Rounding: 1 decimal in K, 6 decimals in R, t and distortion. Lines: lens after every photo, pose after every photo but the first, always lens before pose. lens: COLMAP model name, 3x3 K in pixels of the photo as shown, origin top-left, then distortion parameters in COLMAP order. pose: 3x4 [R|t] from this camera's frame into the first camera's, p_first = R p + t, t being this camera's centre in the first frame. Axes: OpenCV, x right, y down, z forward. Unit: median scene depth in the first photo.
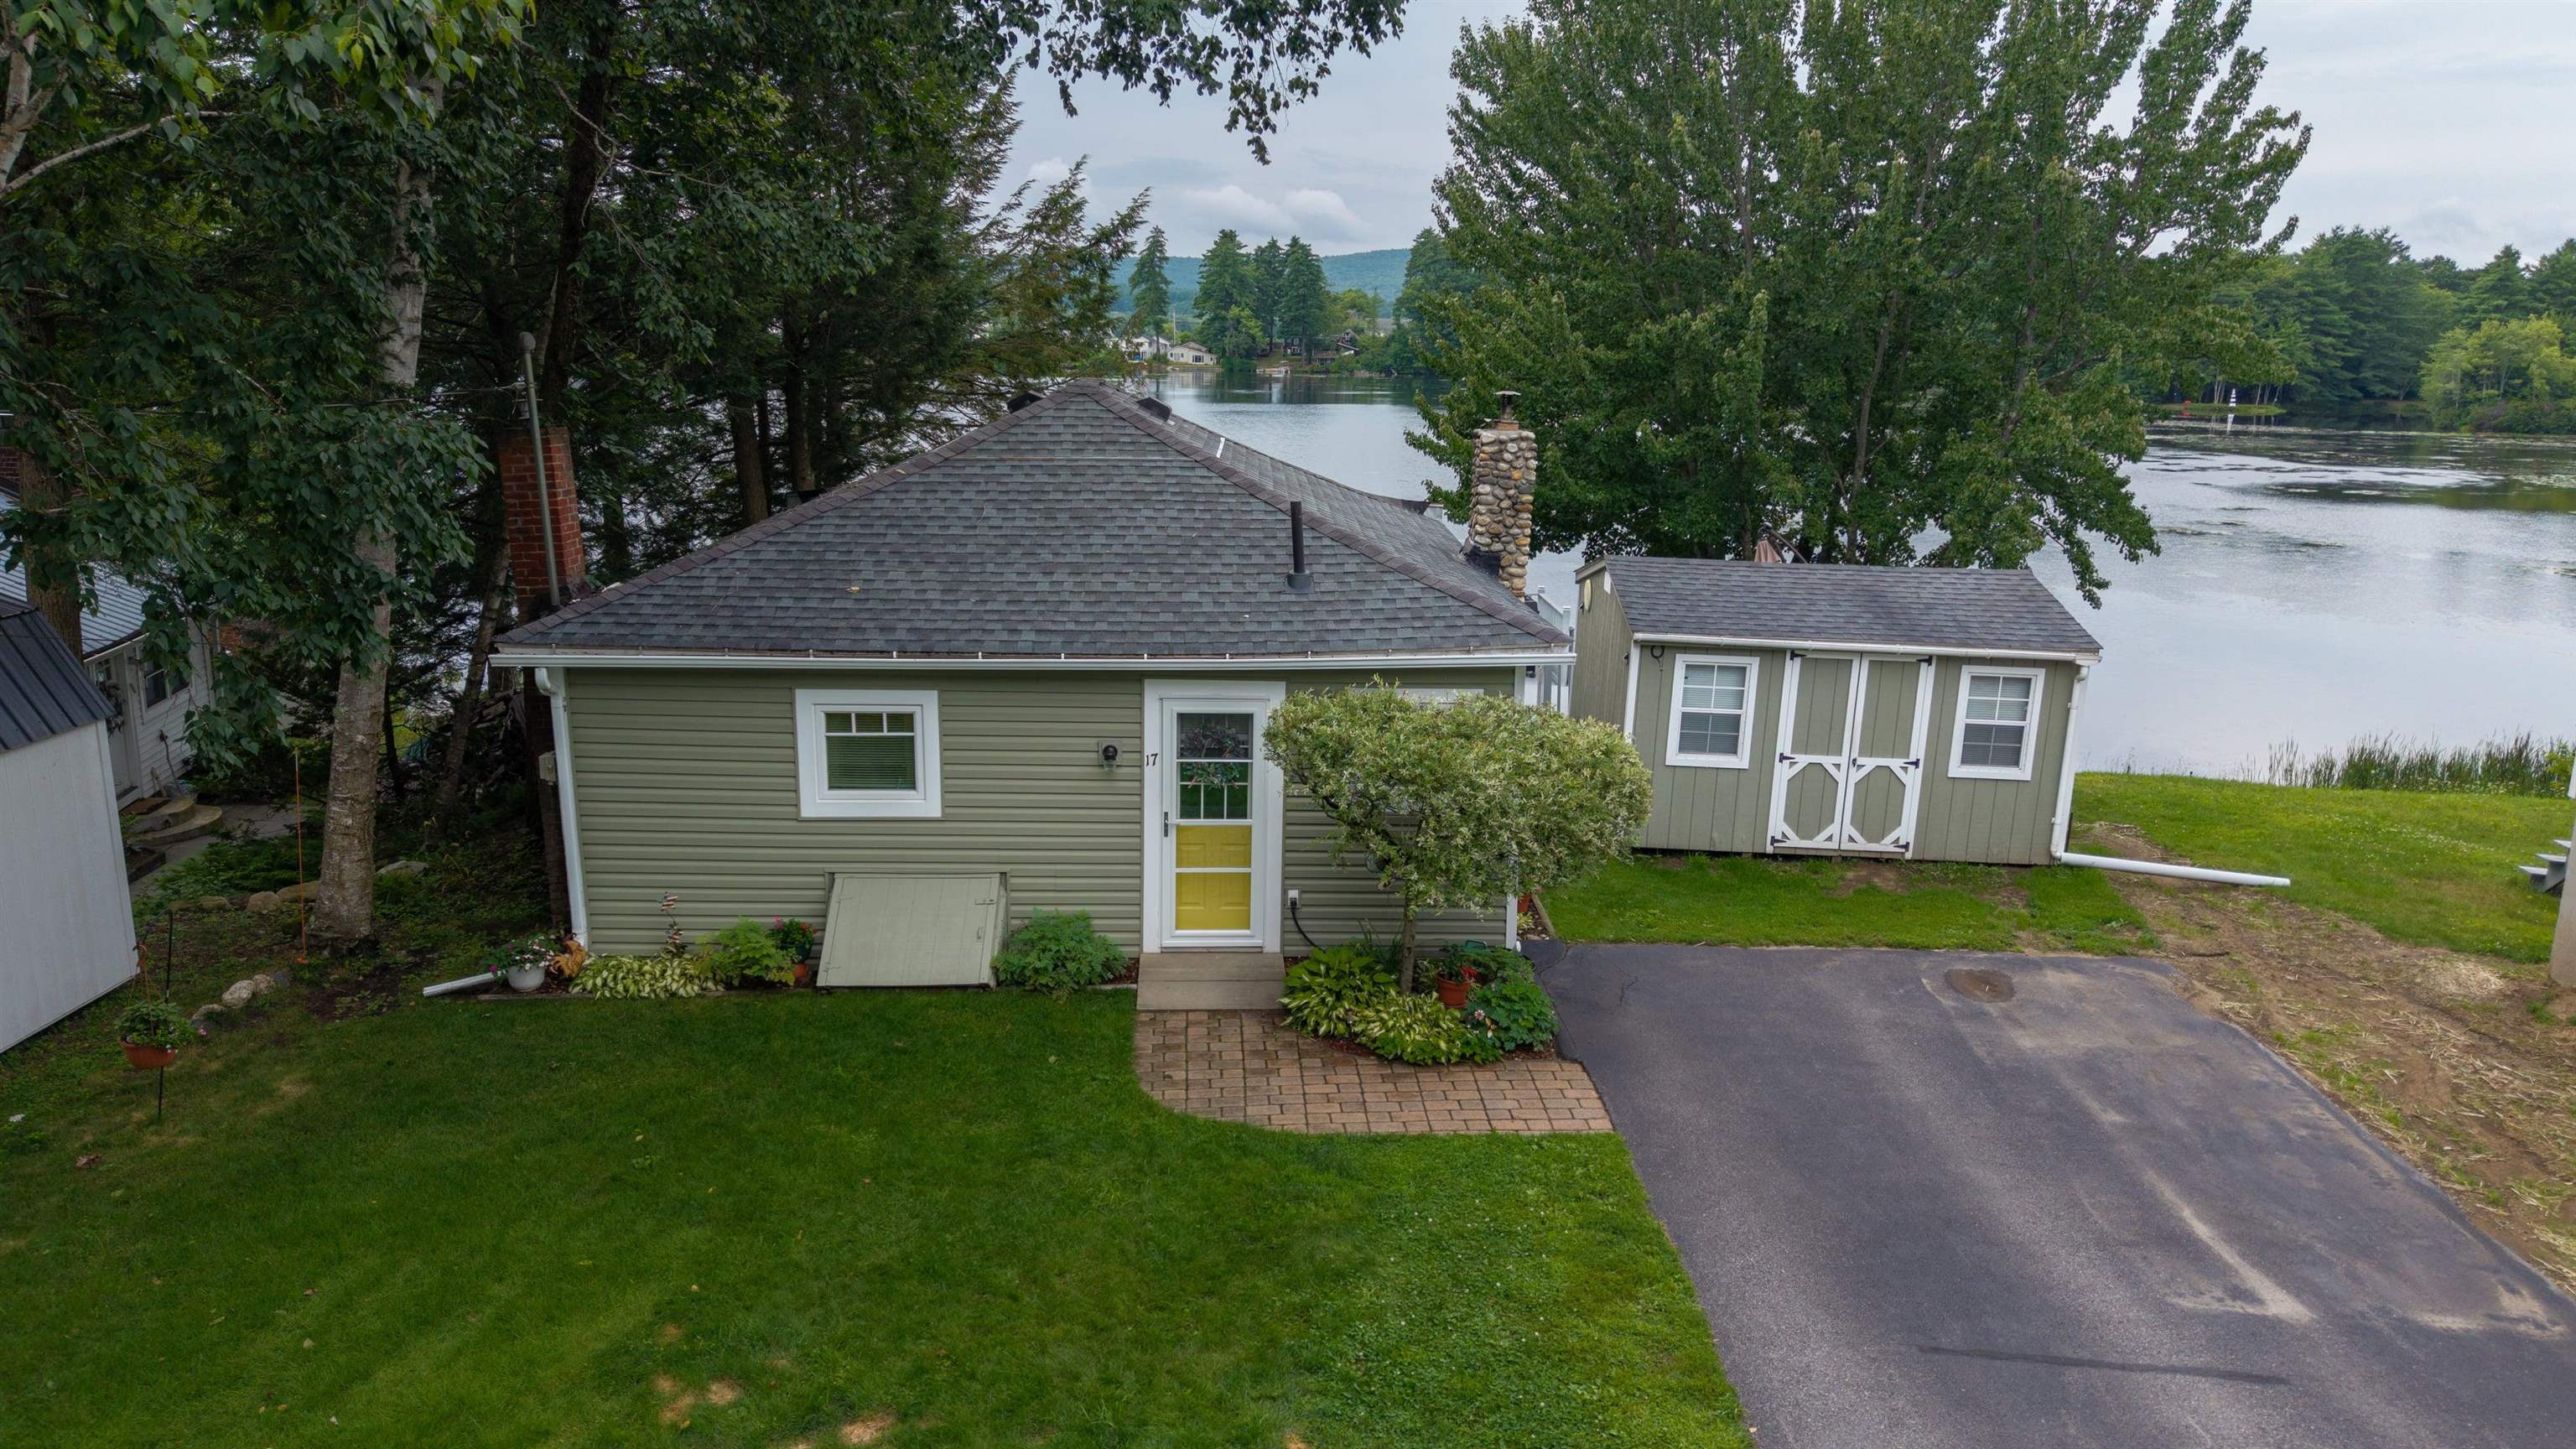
lens RADIAL K [[1847.6, 0, 1288.0], [0, 1847.6, 724.5], [0, 0, 1]] dist [0.003554, -0.006436]
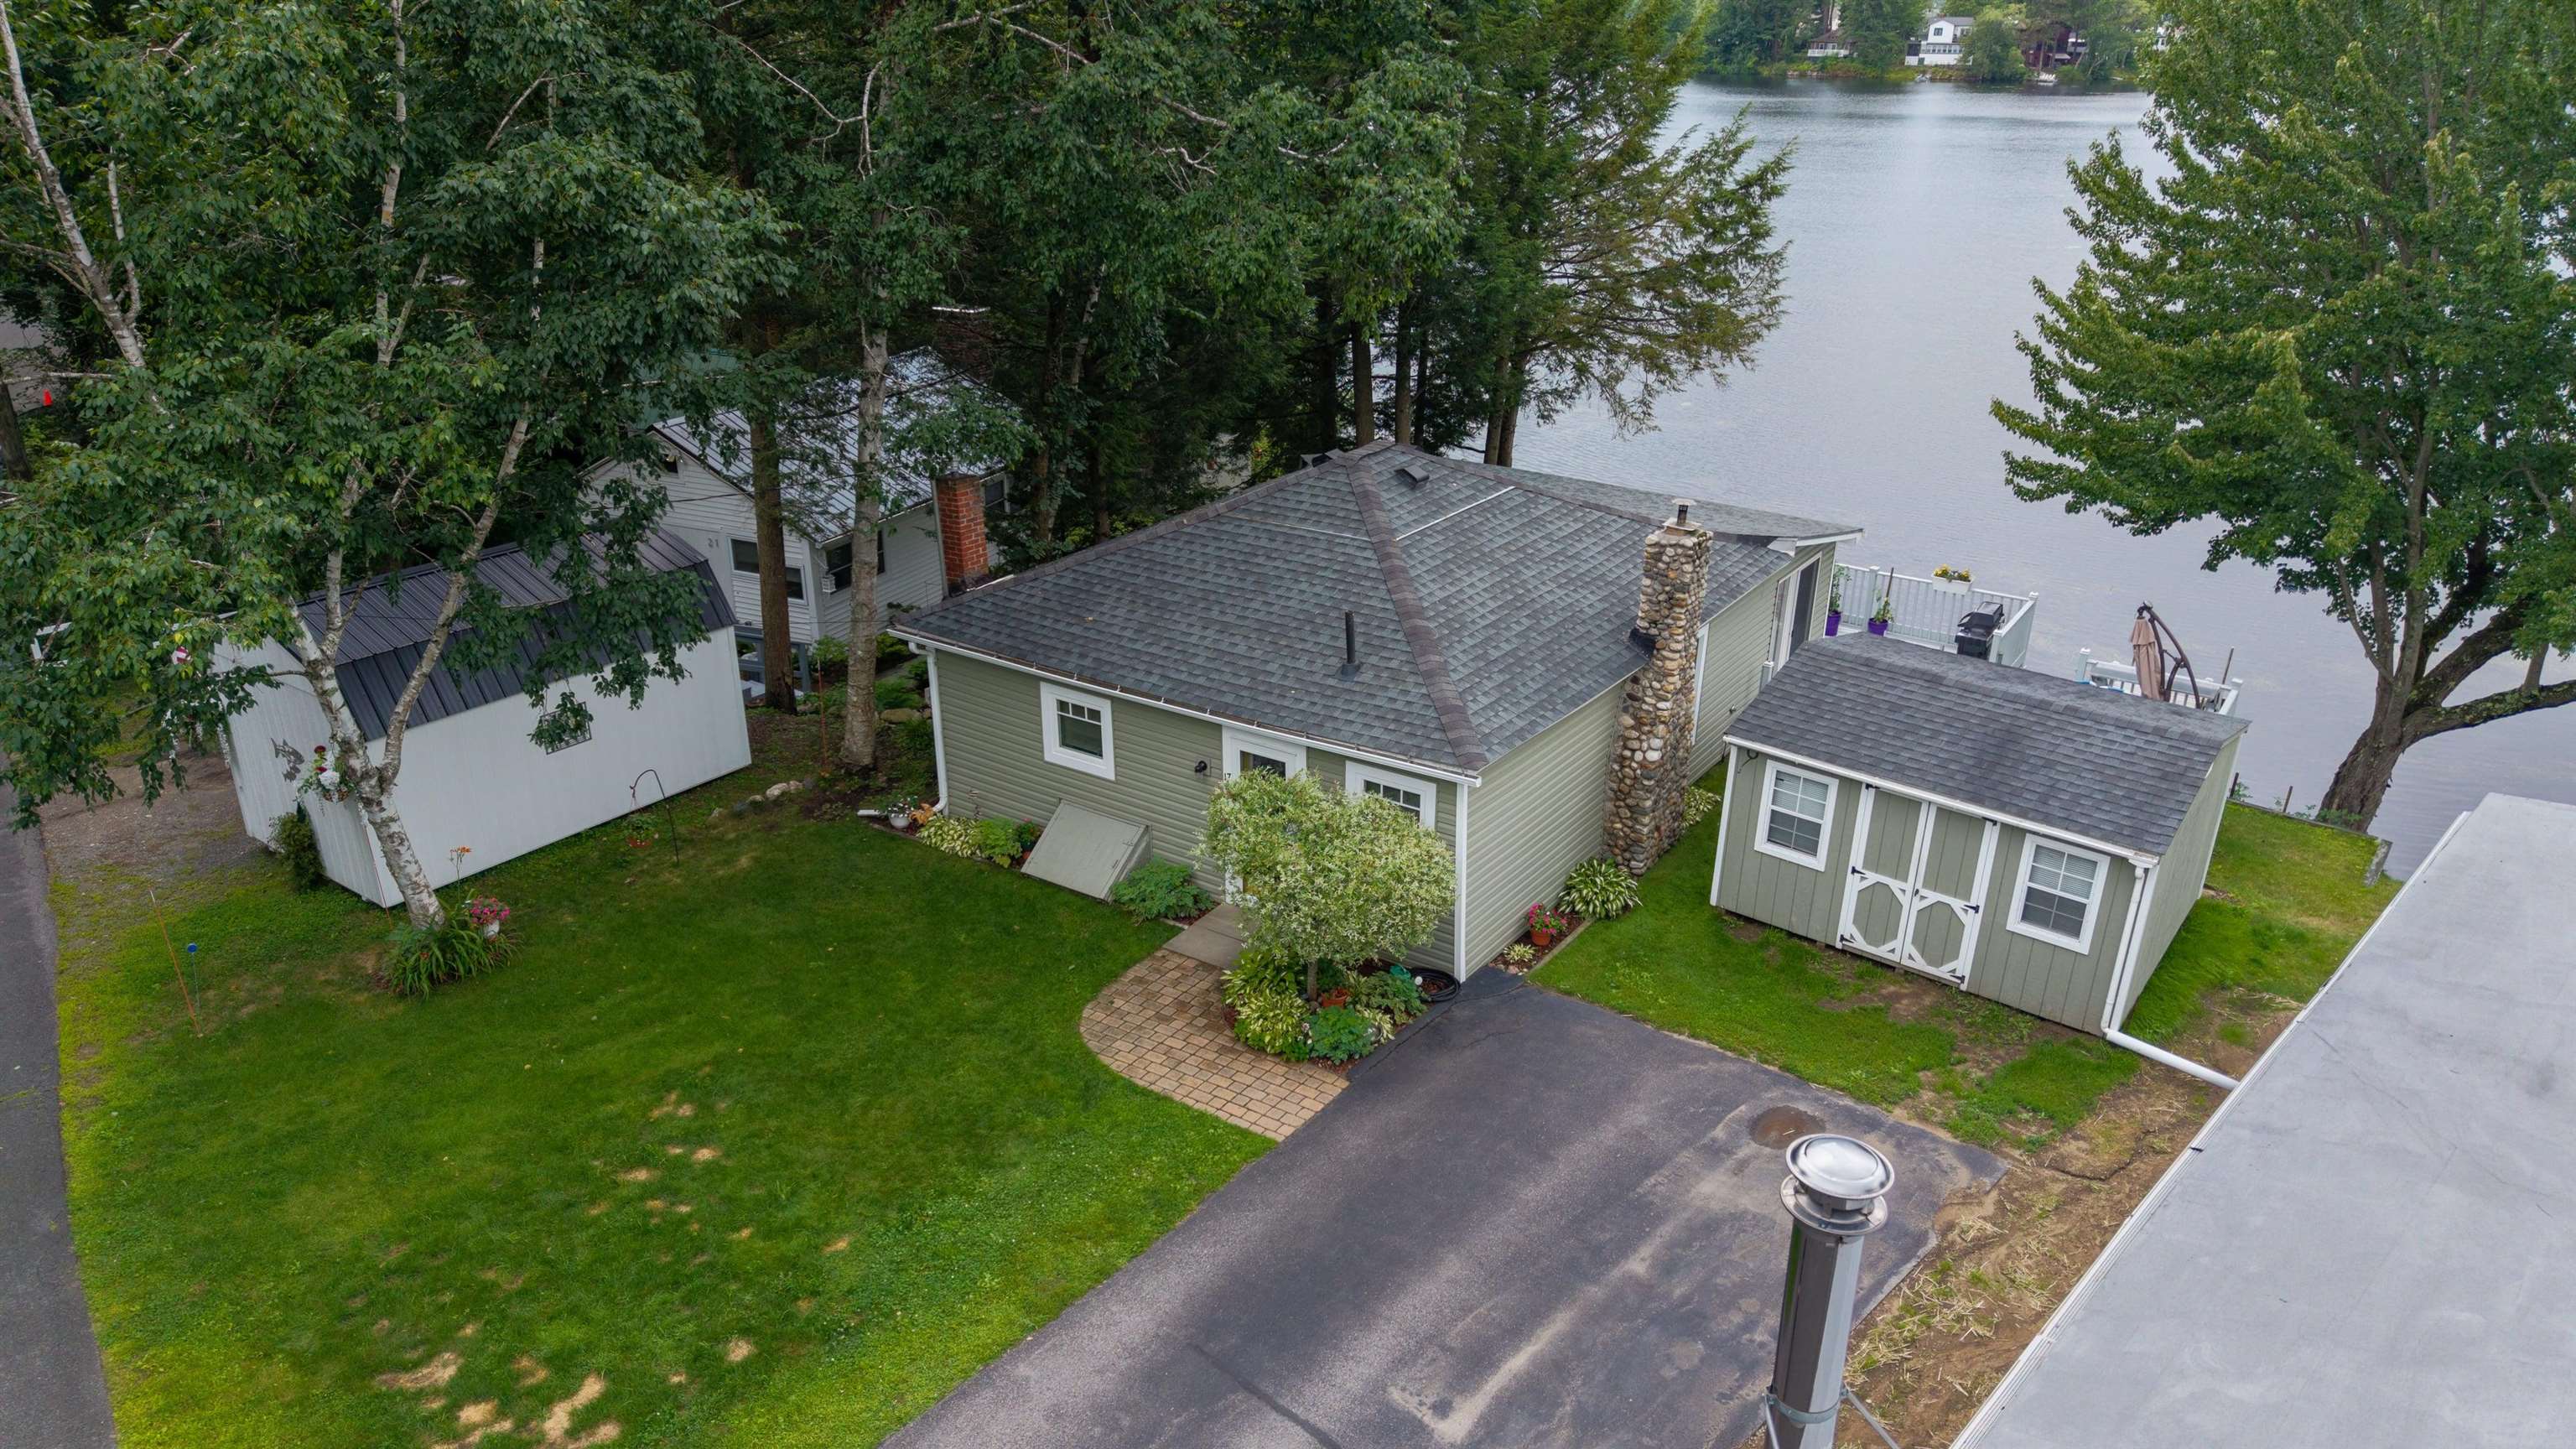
lens RADIAL K [[1847.6, 0, 1288.0], [0, 1847.6, 724.5], [0, 0, 1]] dist [0.003554, -0.006436]
pose [[0.789020, 0.220864, -0.573294, 0.615981], [-0.114016, 0.969576, 0.216615, -0.267719], [0.603695, -0.105549, 0.790197, -0.066966]]
